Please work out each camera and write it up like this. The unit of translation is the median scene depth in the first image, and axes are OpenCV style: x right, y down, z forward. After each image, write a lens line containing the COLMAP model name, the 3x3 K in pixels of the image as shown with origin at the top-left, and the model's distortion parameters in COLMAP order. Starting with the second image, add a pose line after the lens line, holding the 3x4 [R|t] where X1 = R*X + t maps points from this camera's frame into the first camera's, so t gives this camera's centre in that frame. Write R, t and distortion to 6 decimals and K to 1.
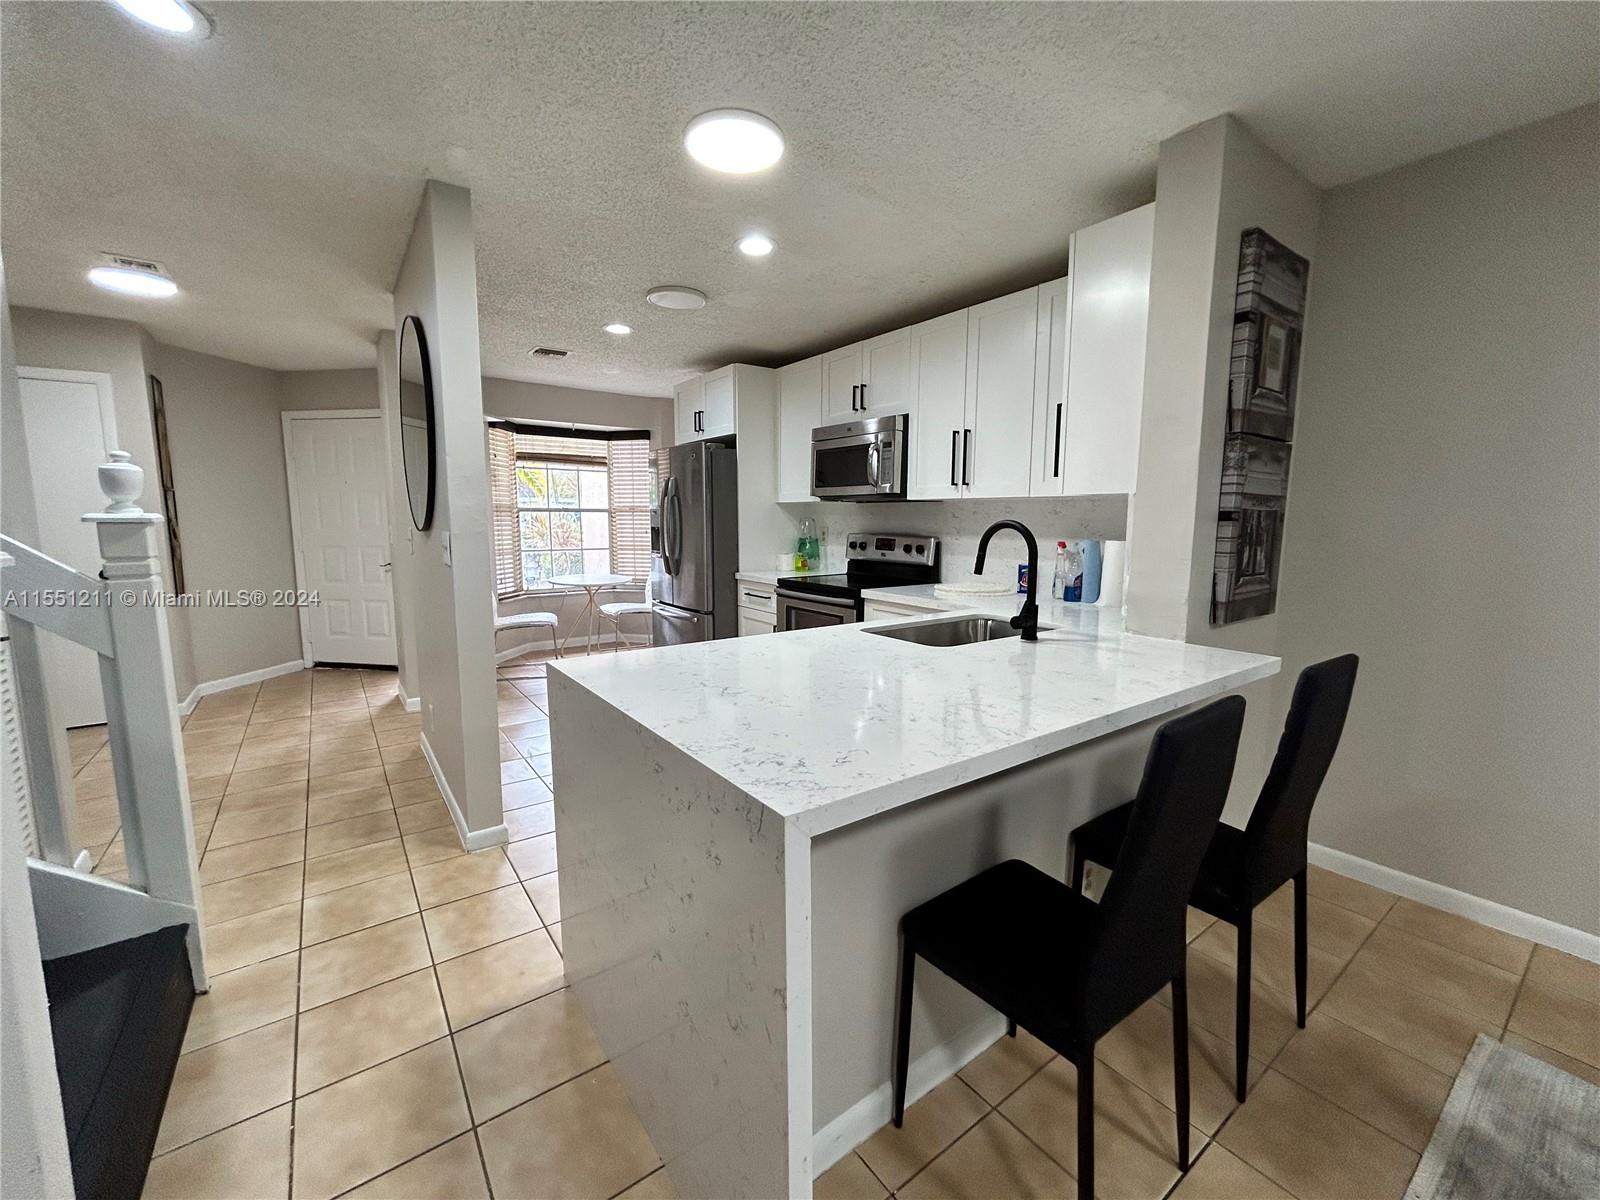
lens RADIAL K [[647.8, 0, 796.9], [0, 647.8, 592.5], [0, 0, 1]] dist [0.003100, 0.000470]
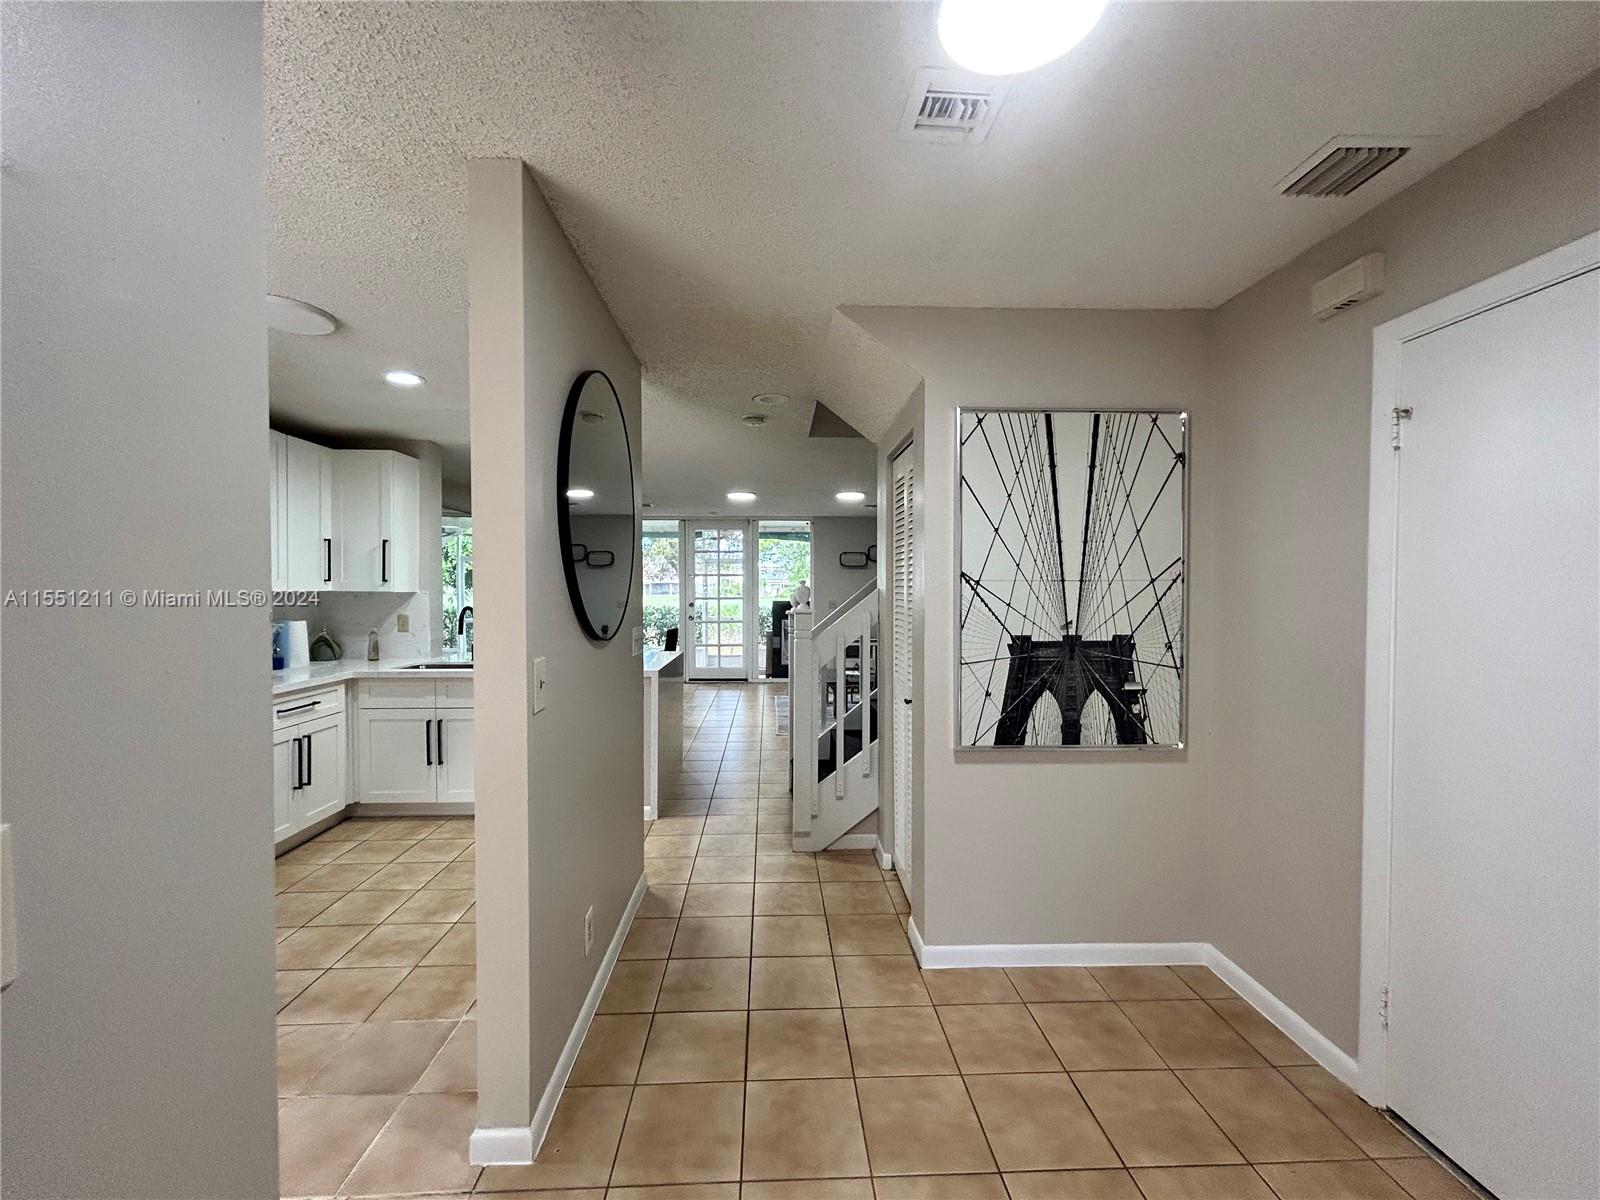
lens RADIAL K [[647.8, 0, 797.2], [0, 647.8, 595.4], [0, 0, 1]] dist [0.003100, 0.000470]
pose [[-0.834271, -0.010370, 0.551256, -0.903199], [0.063251, 0.991422, 0.114374, -0.168090], [-0.547714, 0.130287, -0.826459, 1.141048]]
